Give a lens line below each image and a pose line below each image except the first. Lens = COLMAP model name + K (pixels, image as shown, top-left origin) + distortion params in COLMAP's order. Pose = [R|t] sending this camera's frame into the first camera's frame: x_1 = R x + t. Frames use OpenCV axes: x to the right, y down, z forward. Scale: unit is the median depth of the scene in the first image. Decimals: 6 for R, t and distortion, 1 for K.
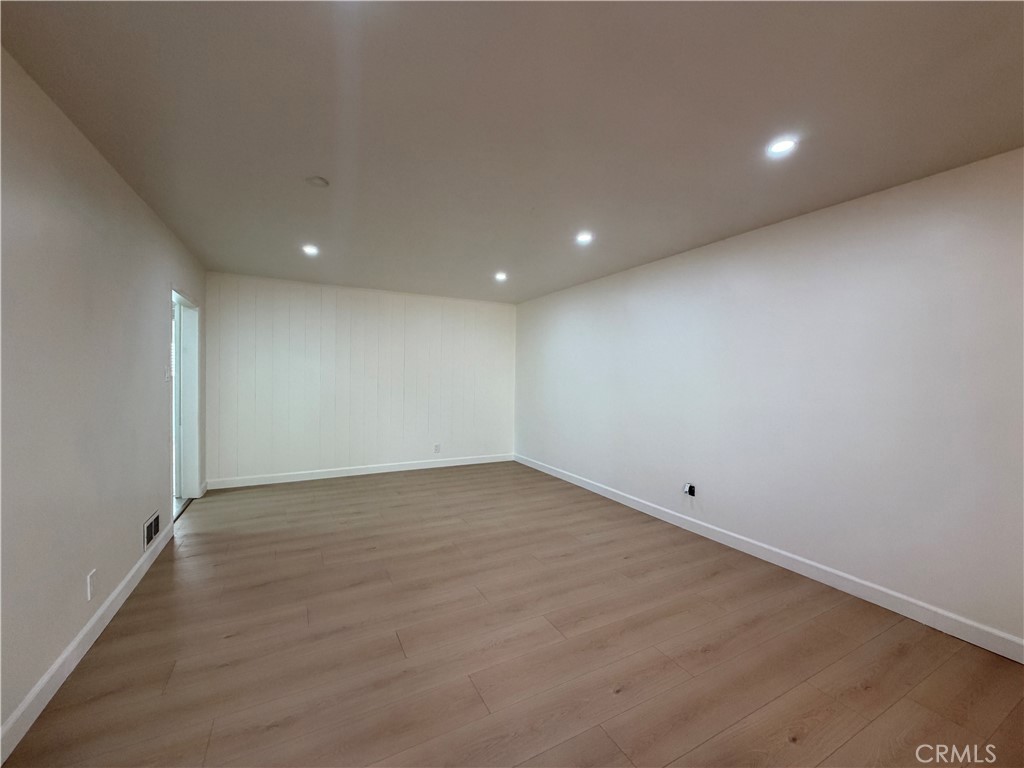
lens RADIAL K [[408.5, 0, 512.0], [0, 408.5, 384.0], [0, 0, 1]] dist [0.000380, 0.000231]
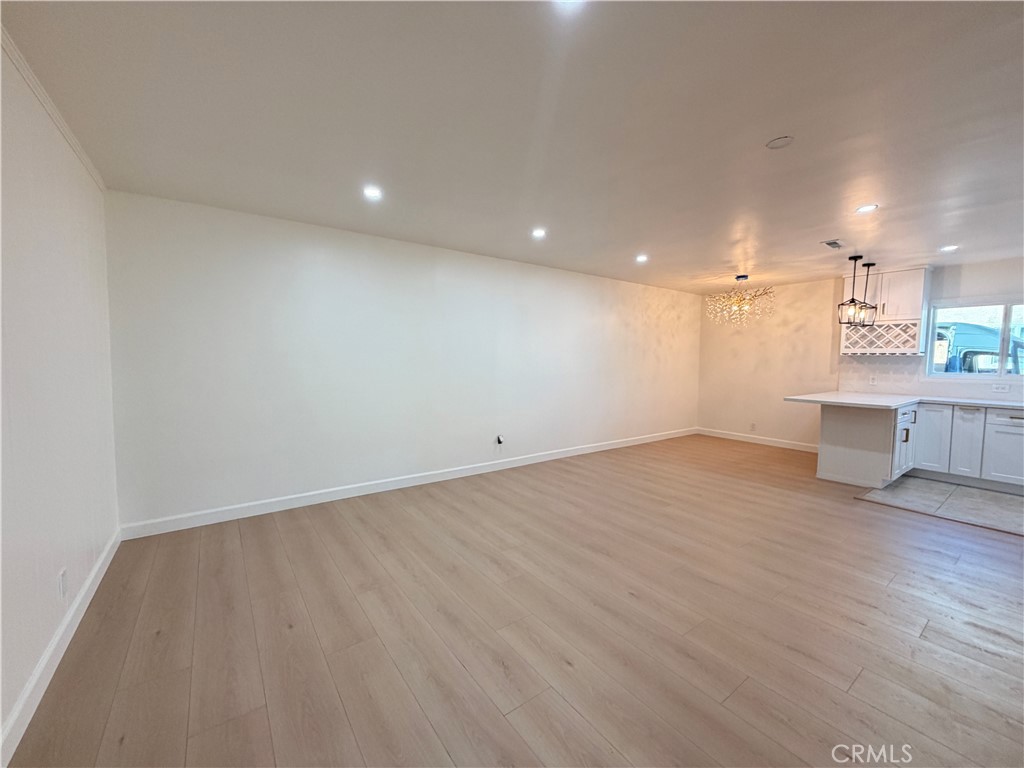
lens RADIAL K [[408.5, 0, 512.0], [0, 408.5, 384.0], [0, 0, 1]] dist [0.000380, 0.000231]
pose [[-0.137886, -0.078477, 0.987334, -0.808689], [0.018637, 0.996474, 0.081806, -0.026860], [-0.990273, 0.029681, -0.135938, 1.057845]]
